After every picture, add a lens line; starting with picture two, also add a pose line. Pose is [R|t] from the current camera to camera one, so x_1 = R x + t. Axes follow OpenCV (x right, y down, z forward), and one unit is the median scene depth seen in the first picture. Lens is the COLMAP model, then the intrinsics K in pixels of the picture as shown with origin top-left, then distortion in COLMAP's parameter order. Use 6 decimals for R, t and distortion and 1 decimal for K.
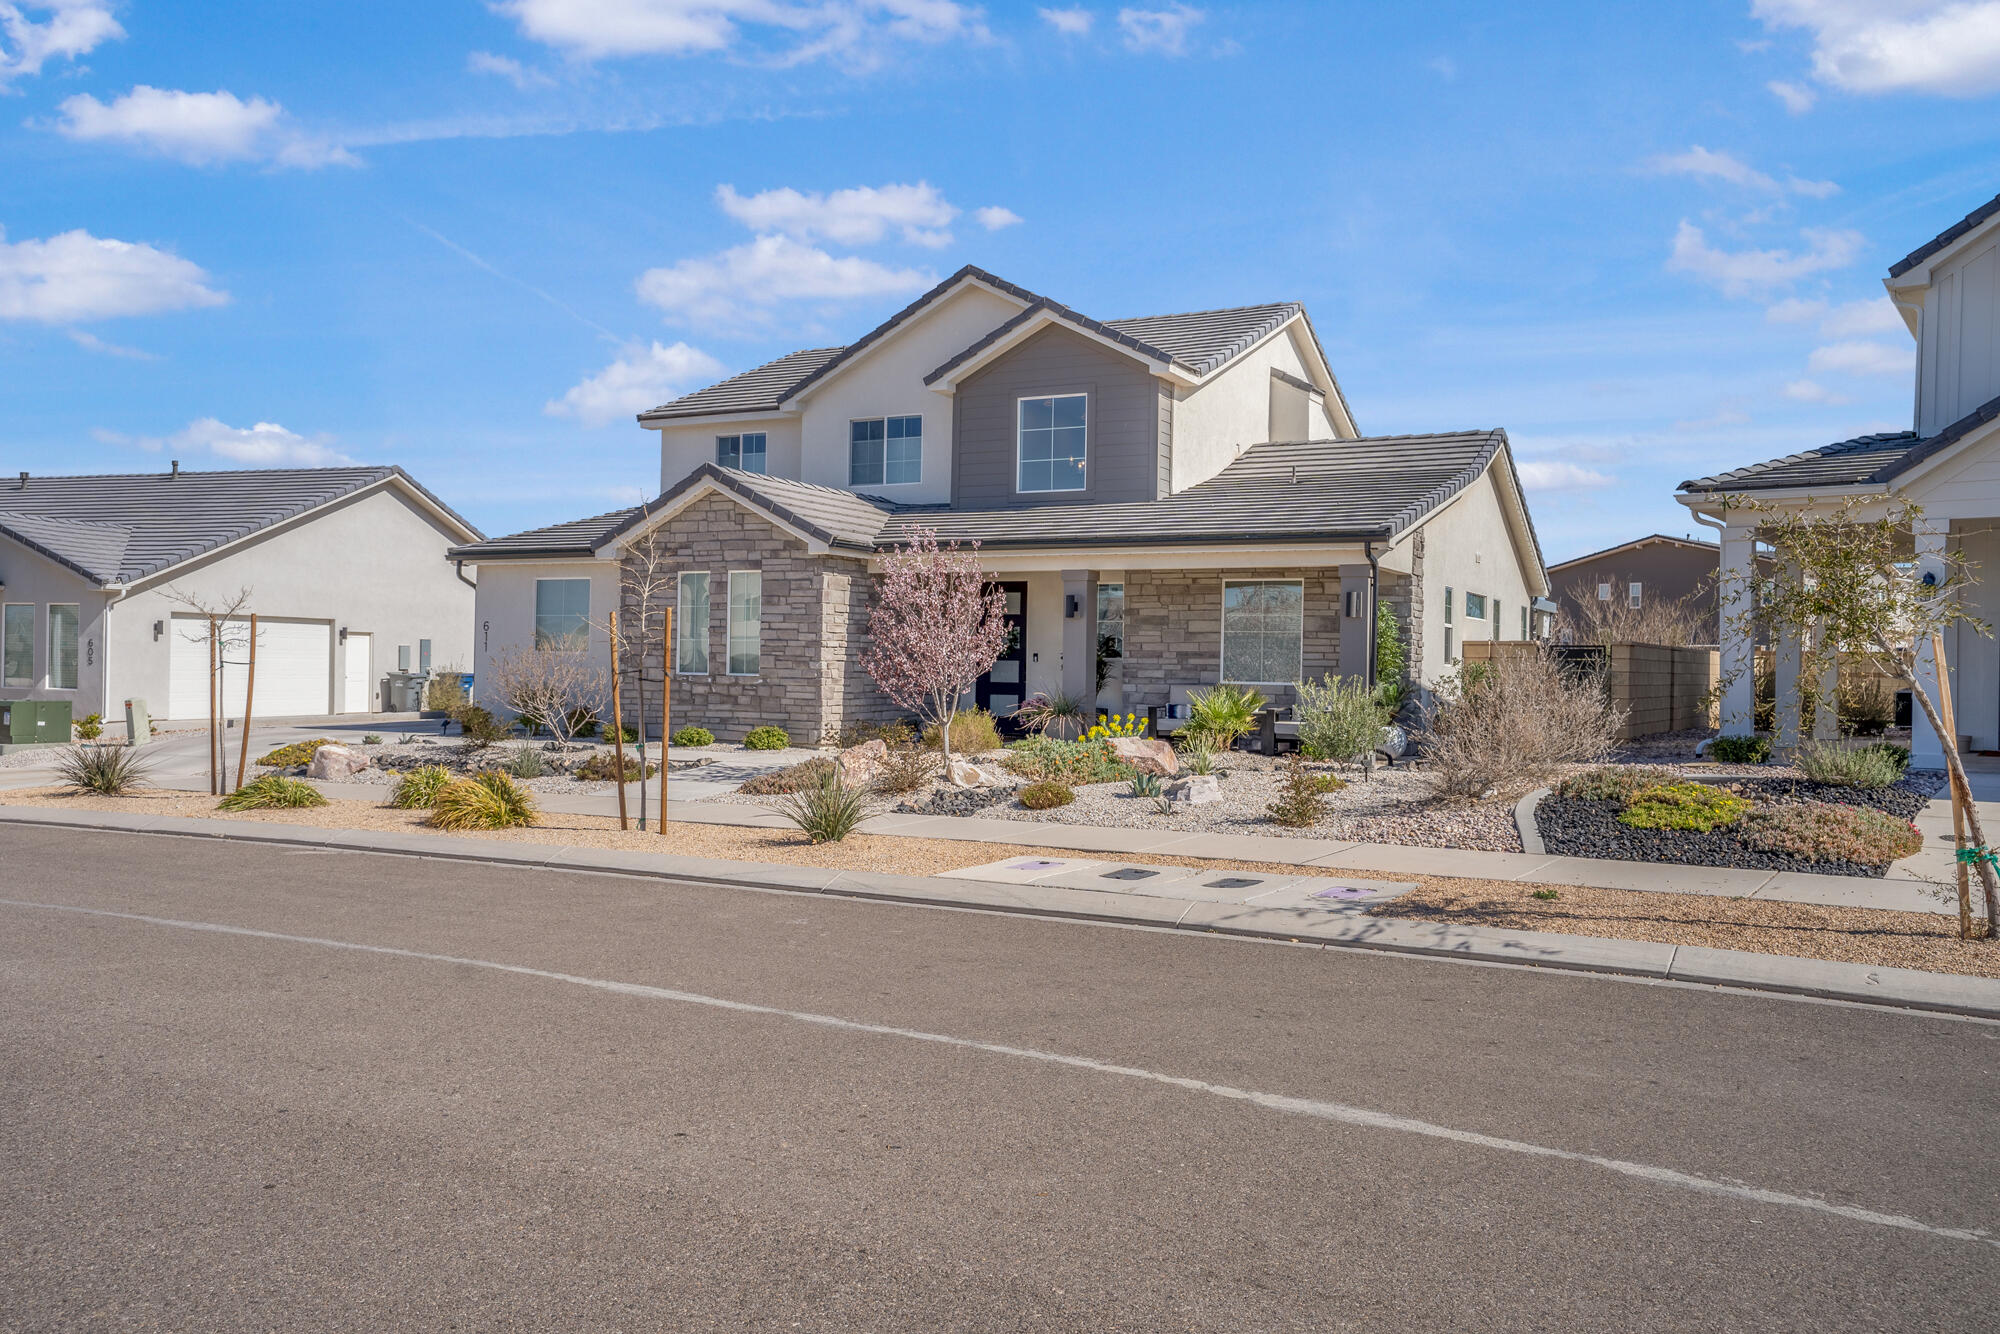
lens RADIAL K [[1597.6, 0, 999.5], [0, 1597.6, 683.8], [0, 0, 1]] dist [0.020460, 0.019182]
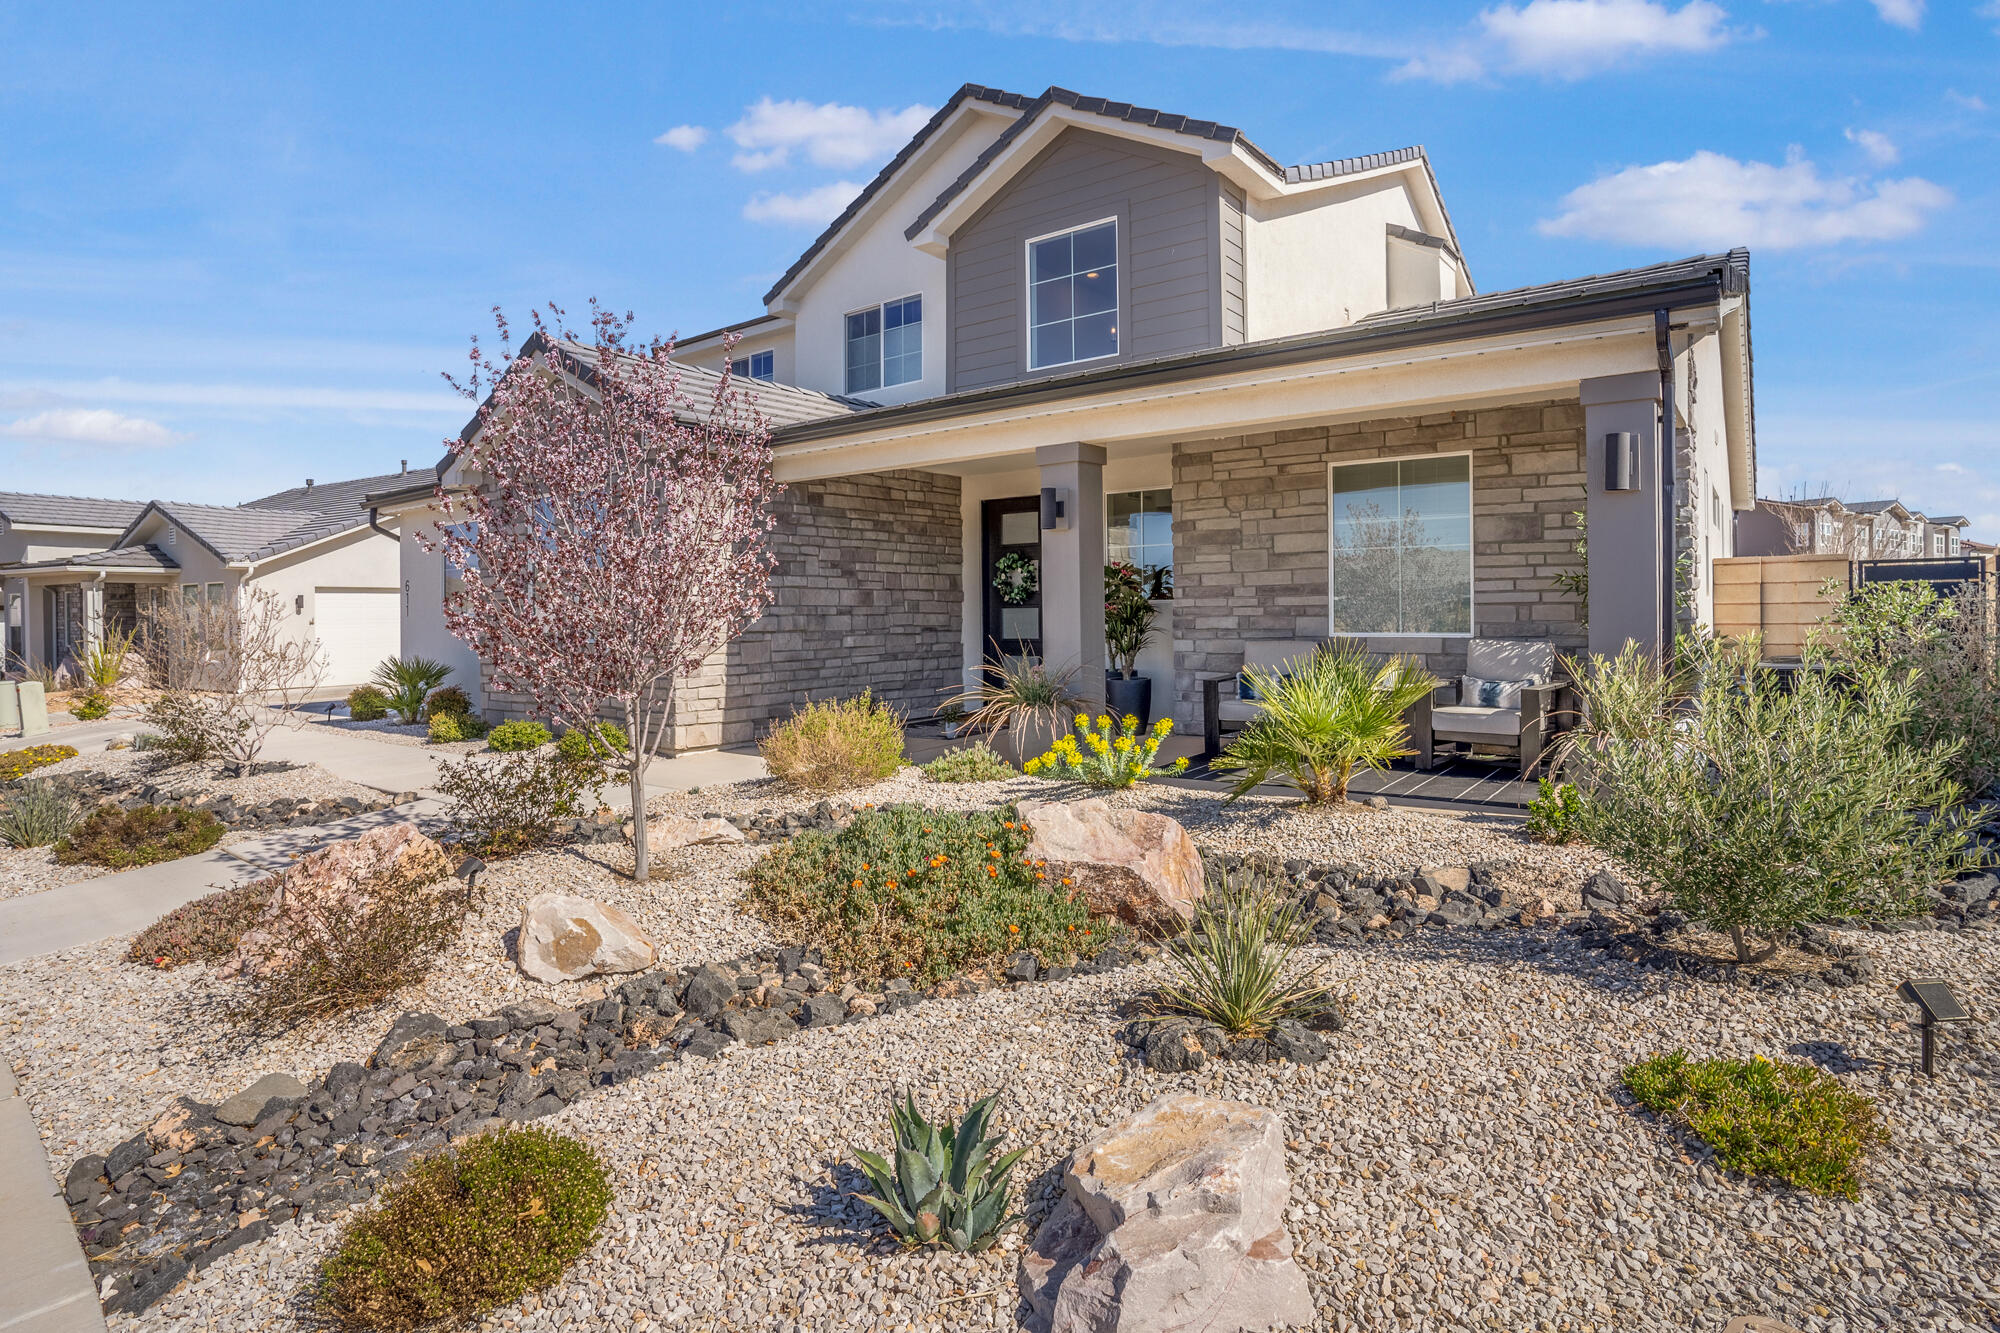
lens RADIAL K [[1028.9, 0, 1021.0], [0, 1028.9, 624.7], [0, 0, 1]] dist [-0.050890, 0.019451]
pose [[0.985939, -0.027636, -0.164807, 0.085108], [0.027554, 0.999616, -0.002785, -0.006514], [0.164820, -0.001795, 0.986322, 0.584821]]
